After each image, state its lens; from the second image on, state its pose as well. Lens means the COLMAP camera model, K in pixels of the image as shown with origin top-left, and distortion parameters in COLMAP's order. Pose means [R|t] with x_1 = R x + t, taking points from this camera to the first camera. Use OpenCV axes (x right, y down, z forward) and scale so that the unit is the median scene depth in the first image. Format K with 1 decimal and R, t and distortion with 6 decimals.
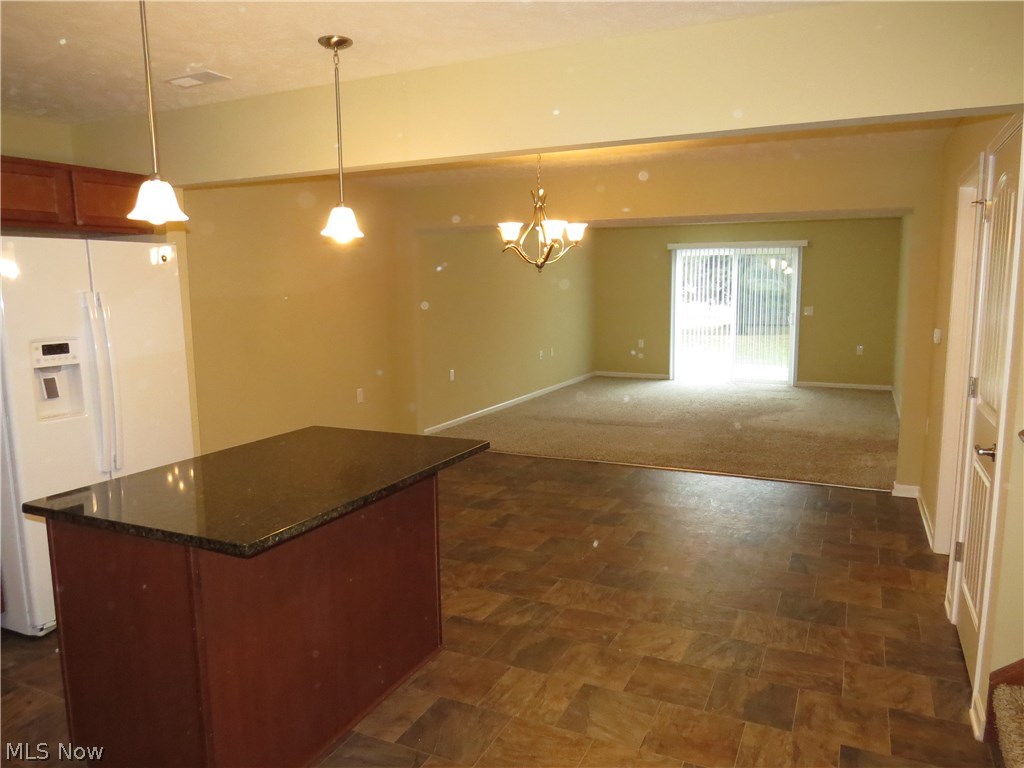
lens RADIAL K [[739.3, 0, 512.0], [0, 739.3, 384.0], [0, 0, 1]] dist [-0.002441, -0.003098]
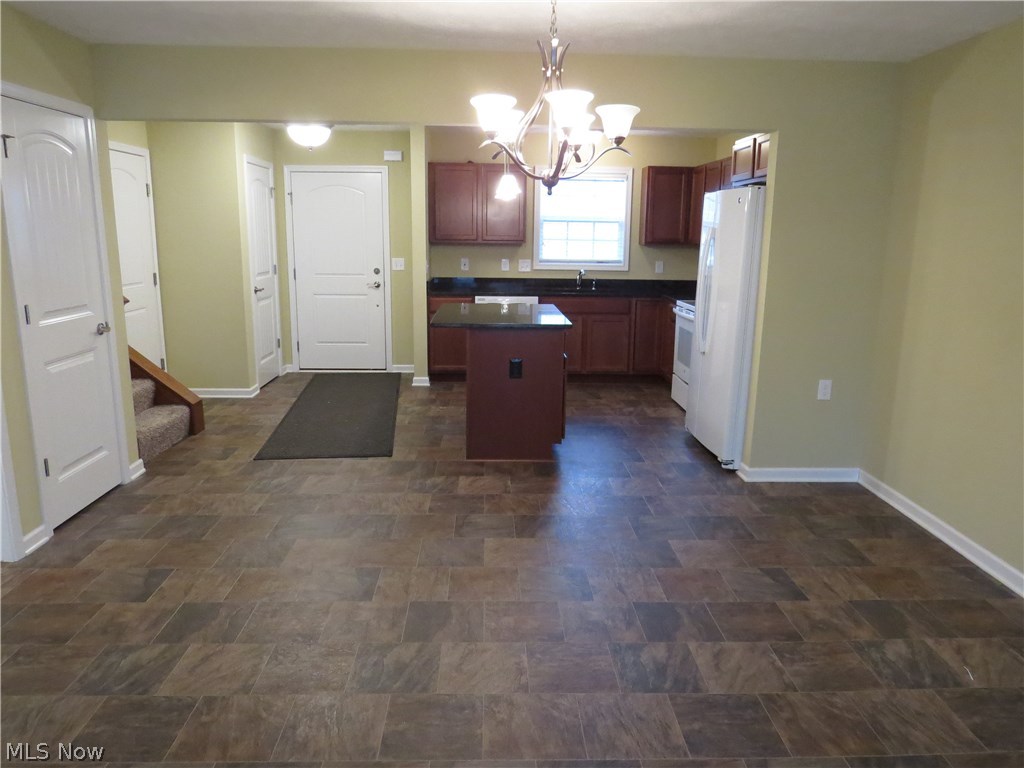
lens RADIAL K [[732.1, 0, 512.0], [0, 732.1, 384.0], [0, 0, 1]] dist [-0.000520, 0.000388]
pose [[-0.888324, 0.089729, -0.450365, 0.471195], [-0.068640, 0.943762, 0.323421, -0.279635], [0.454058, 0.318216, -0.832208, 2.161431]]
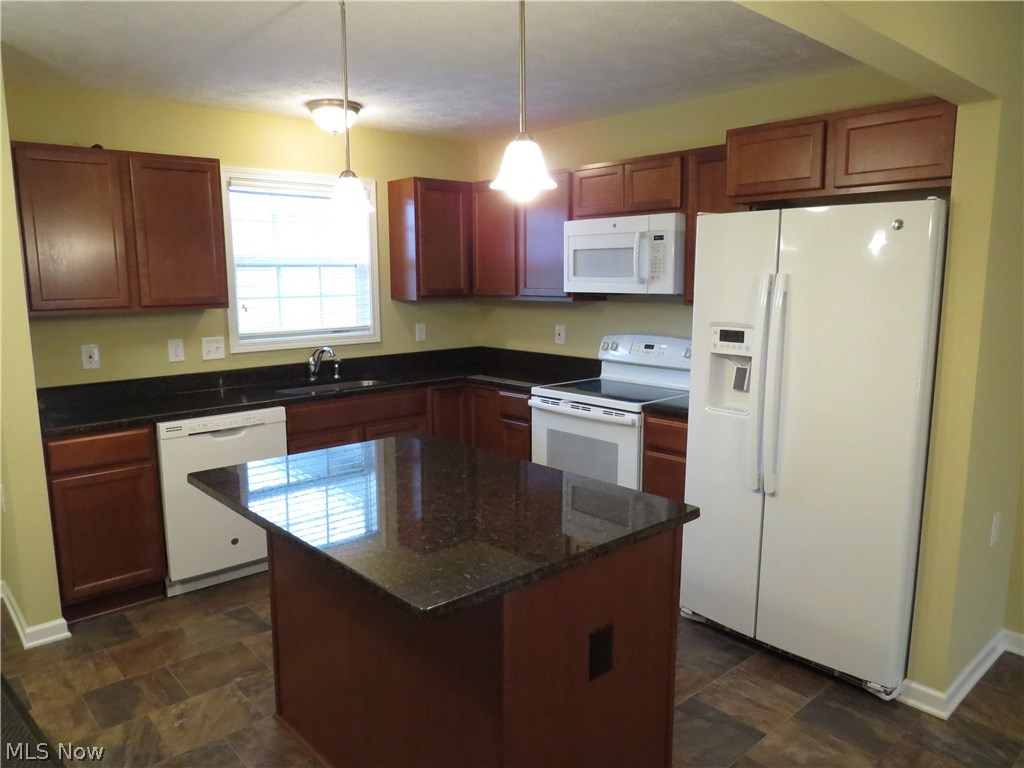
lens RADIAL K [[746.0, 0, 512.0], [0, 746.0, 384.0], [0, 0, 1]] dist [0.001434, 0.000327]
pose [[-0.398377, 0.149668, -0.904928, 0.316506], [-0.108470, 0.971986, 0.208510, -0.145008], [0.910786, 0.181223, -0.370982, 1.051758]]
